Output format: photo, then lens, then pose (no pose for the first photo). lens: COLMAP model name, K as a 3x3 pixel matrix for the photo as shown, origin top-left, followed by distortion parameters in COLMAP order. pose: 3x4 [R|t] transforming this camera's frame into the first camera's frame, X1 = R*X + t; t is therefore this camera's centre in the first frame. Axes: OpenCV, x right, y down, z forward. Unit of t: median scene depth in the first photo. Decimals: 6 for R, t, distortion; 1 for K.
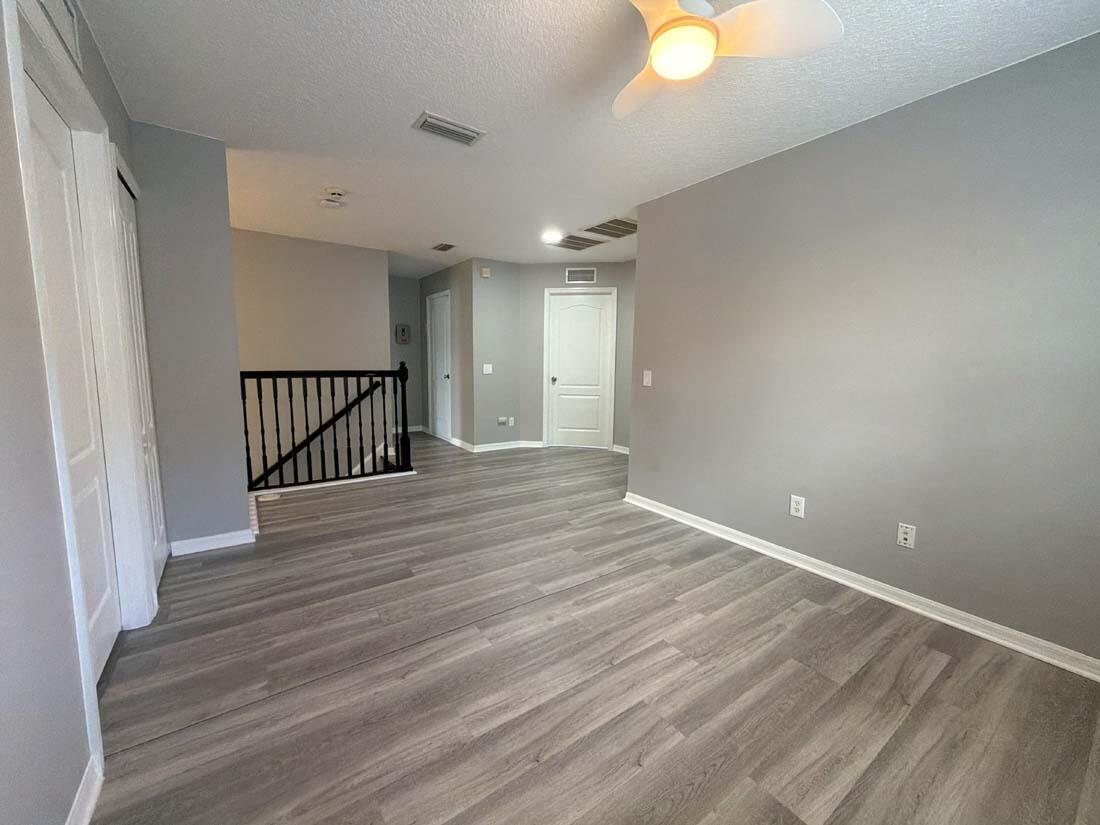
lens RADIAL K [[438.7, 0, 551.2], [0, 438.7, 413.7], [0, 0, 1]] dist [-0.000301, -0.000007]
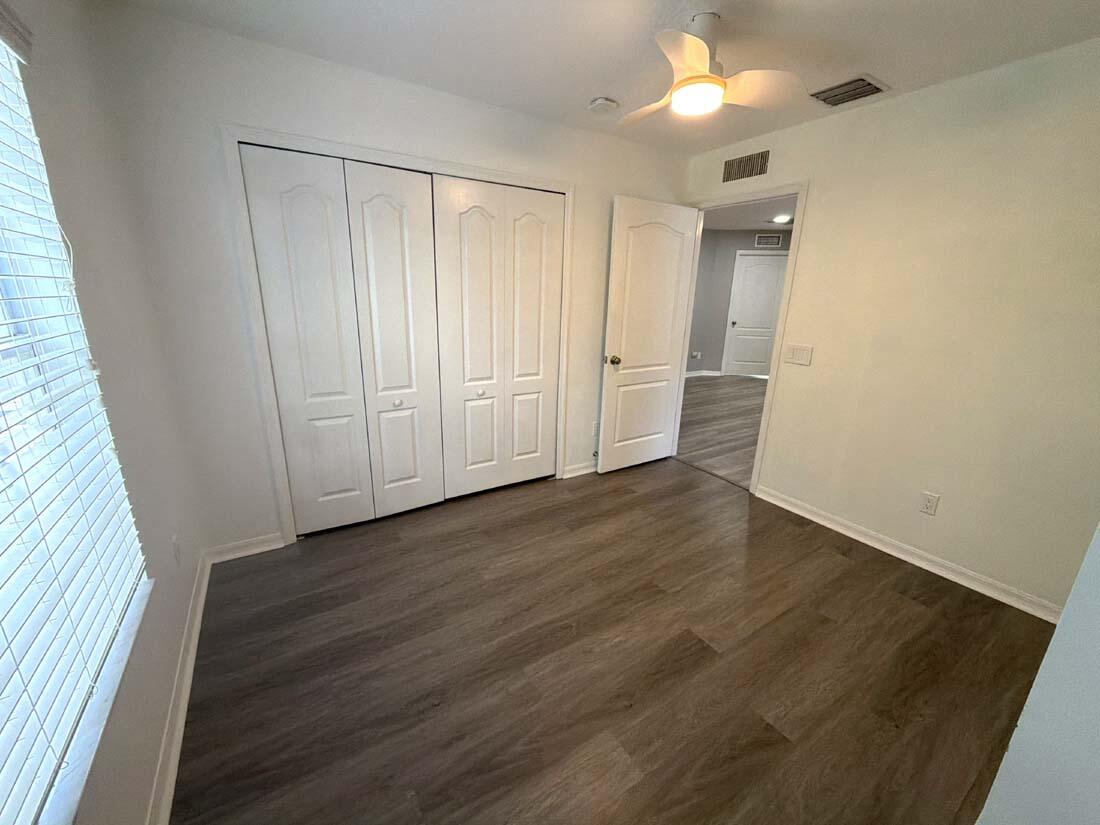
lens RADIAL K [[438.7, 0, 548.6], [0, 438.7, 411.8], [0, 0, 1]] dist [-0.000301, -0.000007]
pose [[0.998581, 0.030823, -0.043431, -0.490798], [-0.024073, 0.988671, 0.148155, 0.000633], [0.047505, -0.146899, 0.988010, -0.345961]]
